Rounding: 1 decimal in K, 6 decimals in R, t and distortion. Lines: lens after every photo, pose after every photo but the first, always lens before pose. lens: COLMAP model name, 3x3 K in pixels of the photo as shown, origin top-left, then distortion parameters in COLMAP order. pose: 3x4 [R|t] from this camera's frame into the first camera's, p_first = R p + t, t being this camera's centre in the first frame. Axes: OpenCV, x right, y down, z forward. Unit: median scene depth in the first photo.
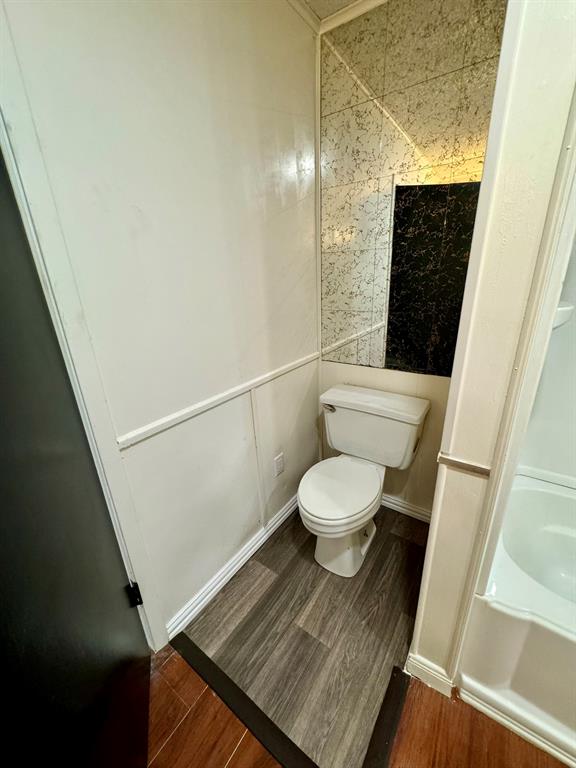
lens RADIAL K [[306.8, 0, 288.0], [0, 306.8, 384.0], [0, 0, 1]] dist [0.000085, -0.000509]
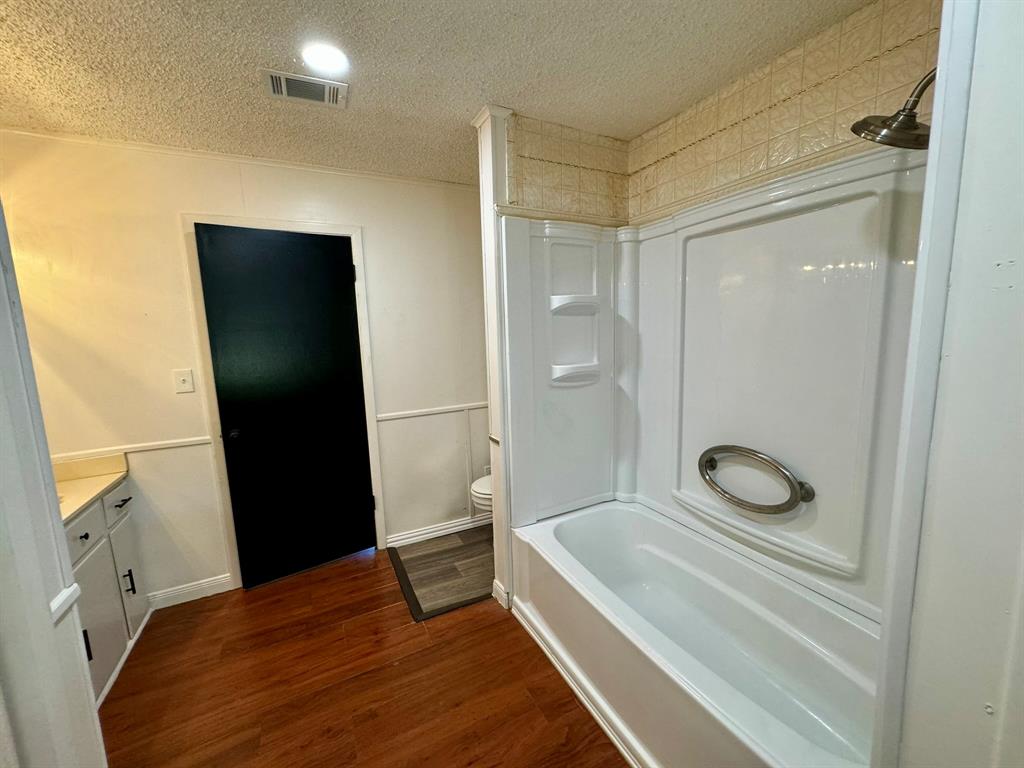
lens RADIAL K [[409.1, 0, 512.0], [0, 409.1, 384.0], [0, 0, 1]] dist [0.000085, -0.000509]
pose [[0.883591, 0.071193, -0.462817, 1.244255], [-0.160201, 0.974693, -0.155917, 0.204489], [0.440004, 0.211910, 0.872634, -0.888868]]
